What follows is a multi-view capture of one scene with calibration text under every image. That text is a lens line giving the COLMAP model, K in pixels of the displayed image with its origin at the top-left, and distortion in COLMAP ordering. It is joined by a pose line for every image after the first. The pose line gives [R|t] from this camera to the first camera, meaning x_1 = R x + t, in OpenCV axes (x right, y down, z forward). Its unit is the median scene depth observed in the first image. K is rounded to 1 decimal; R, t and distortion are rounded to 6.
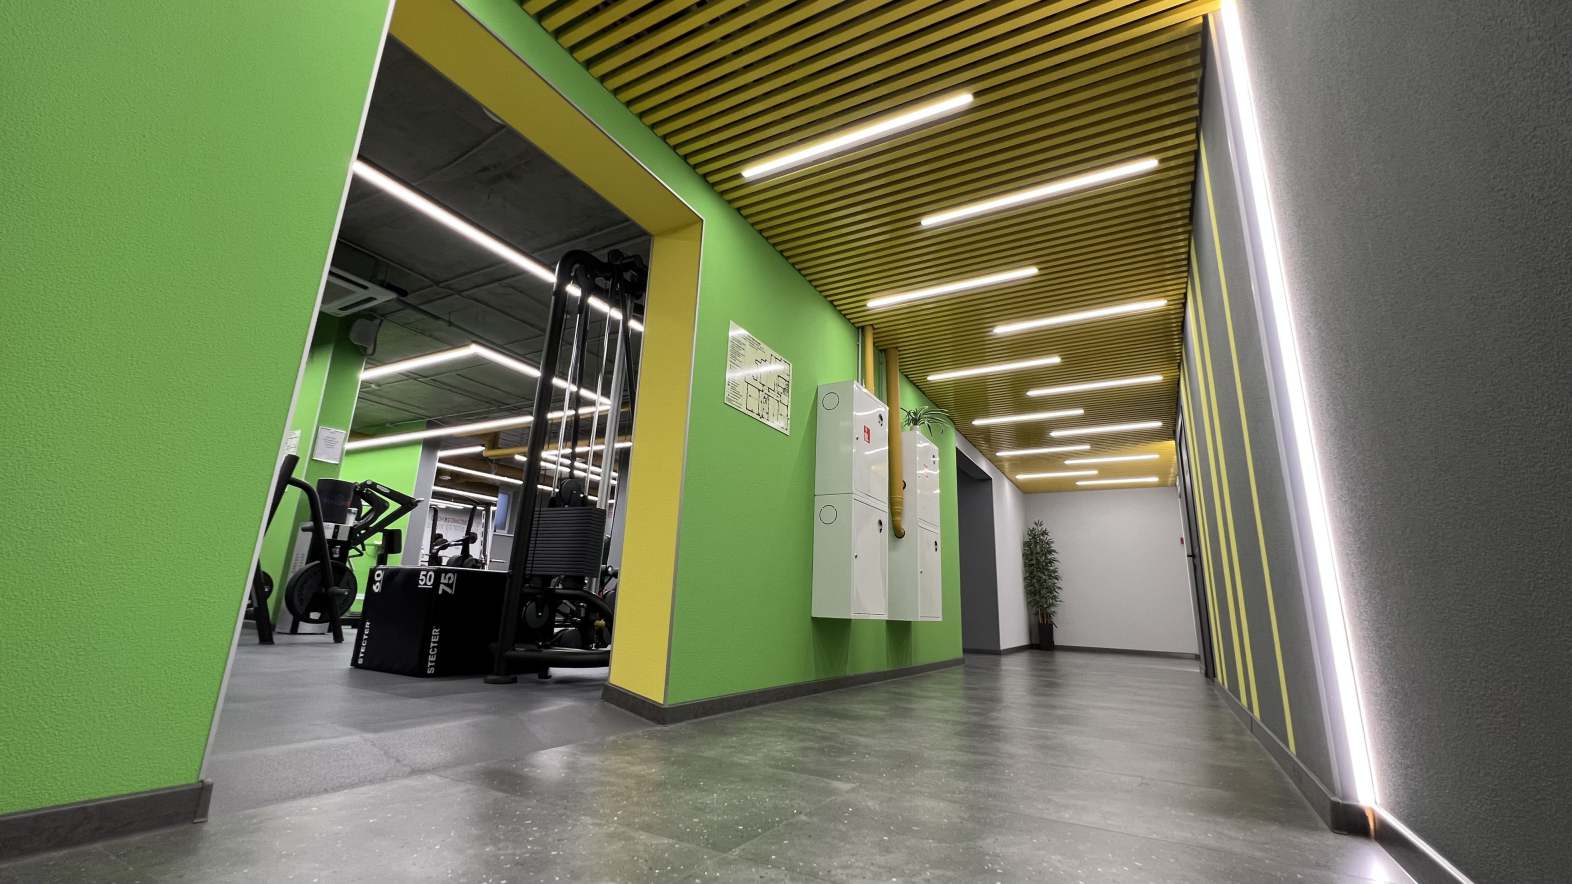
lens RADIAL K [[635.1, 0, 786.0], [0, 635.1, 442.0], [0, 0, 1]] dist [-0.000613, -0.000008]
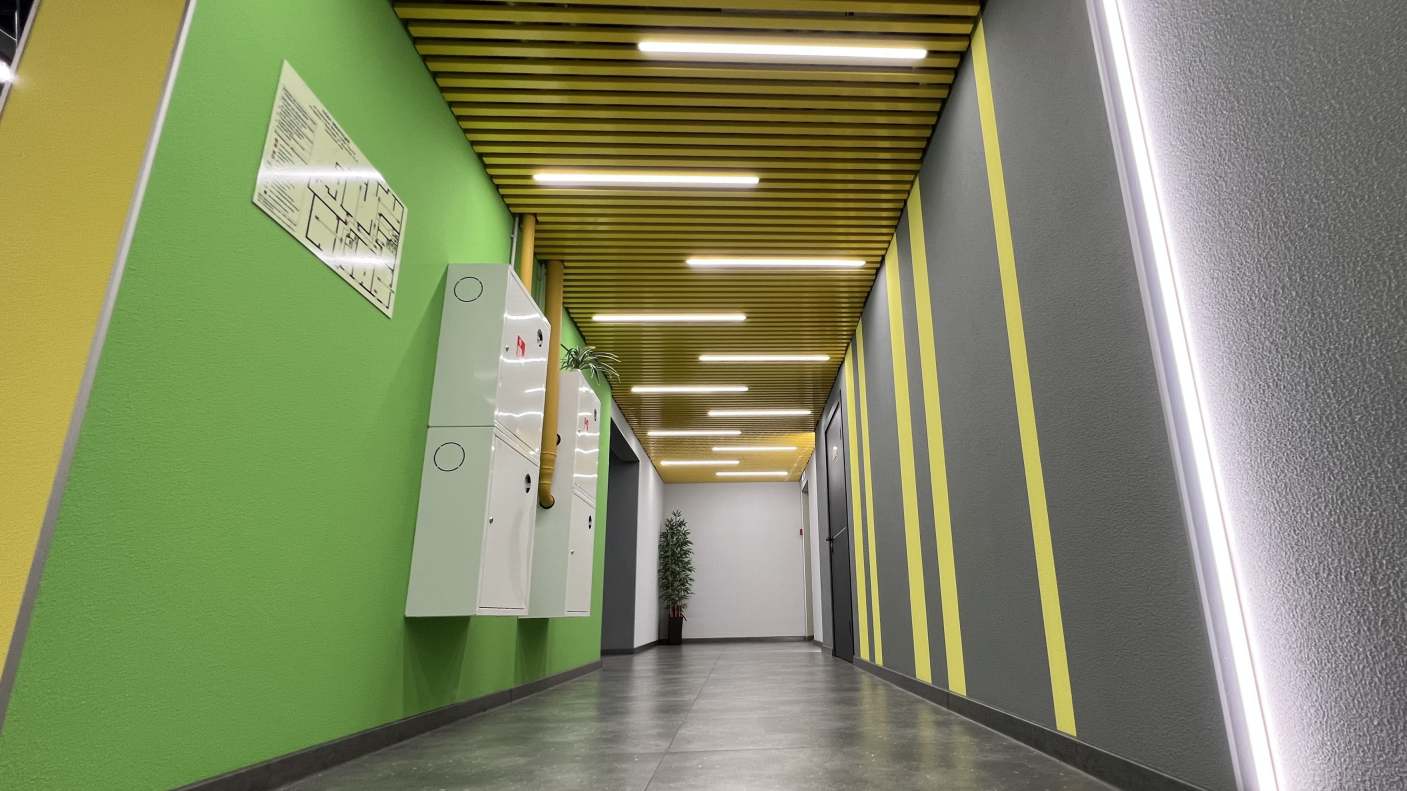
lens RADIAL K [[641.6, 0, 773.3], [0, 641.6, 438.3], [0, 0, 1]] dist [0.003299, 0.000916]
pose [[0.847544, 0.083599, 0.524100, 0.001414], [-0.080337, 0.996345, -0.029011, 0.064282], [-0.524610, -0.017517, 0.851163, 0.198112]]
